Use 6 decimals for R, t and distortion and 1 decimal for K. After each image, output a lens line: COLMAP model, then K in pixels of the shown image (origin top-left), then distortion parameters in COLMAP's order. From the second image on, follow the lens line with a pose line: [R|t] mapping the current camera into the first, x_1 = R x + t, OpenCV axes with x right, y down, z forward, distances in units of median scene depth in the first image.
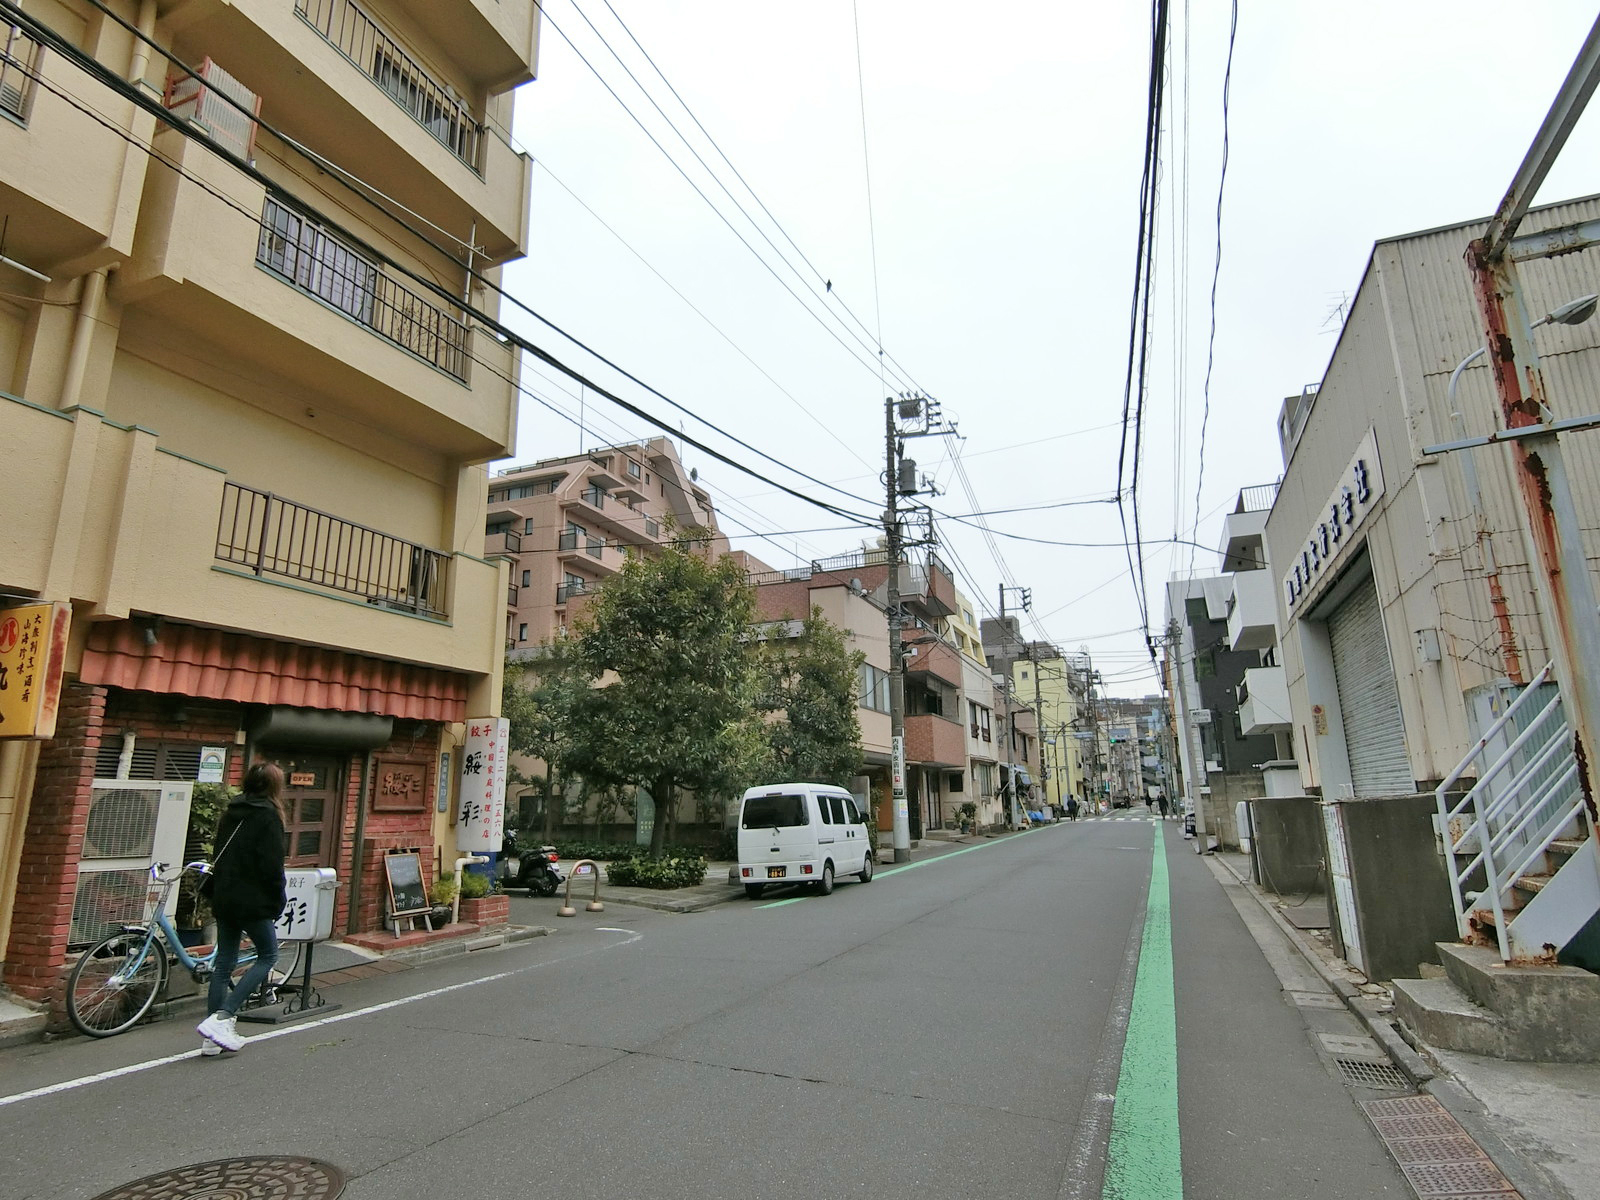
lens RADIAL K [[879.0, 0, 799.1], [0, 879.0, 594.9], [0, 0, 1]] dist [-0.025190, -0.002277]
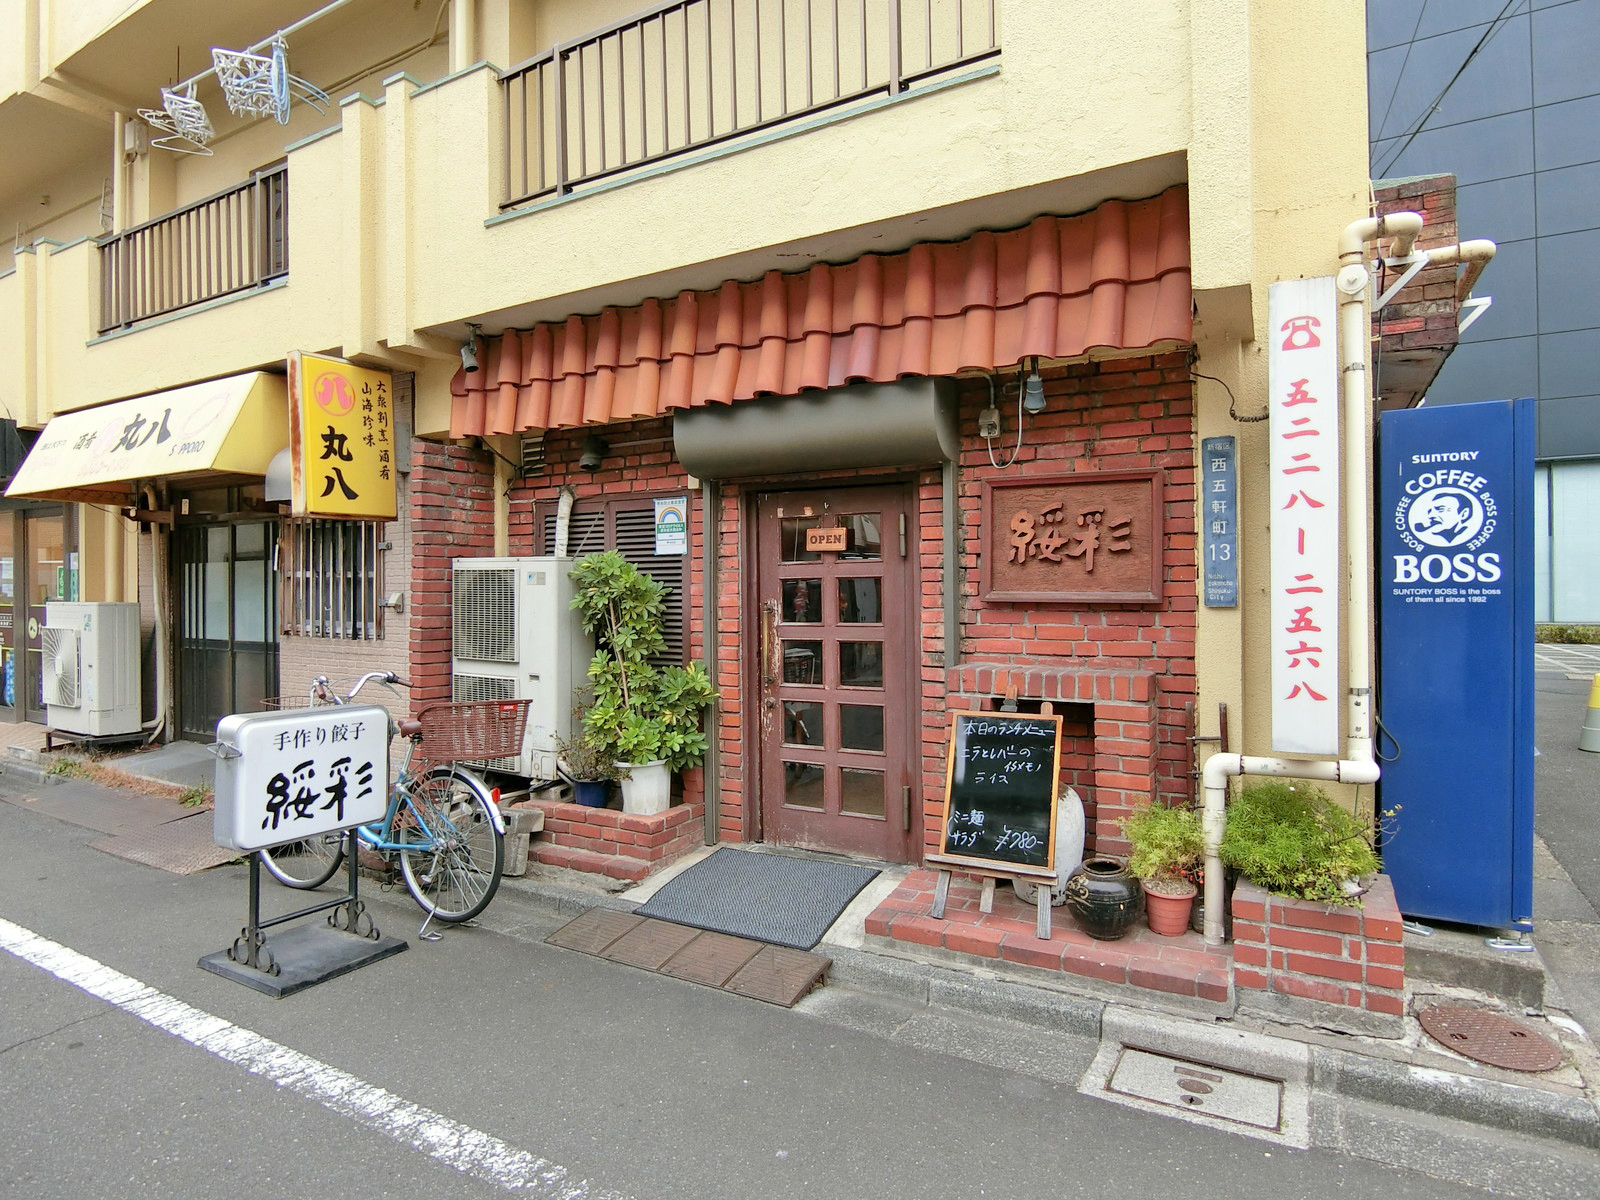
lens RADIAL K [[879.0, 0, 800.4], [0, 879.0, 596.9], [0, 0, 1]] dist [-0.025190, -0.002277]
pose [[-0.110416, 0.020198, -0.993680, -0.062379], [0.236691, 0.971563, -0.006552, 0.246406], [0.965291, -0.235918, -0.112056, 1.045982]]
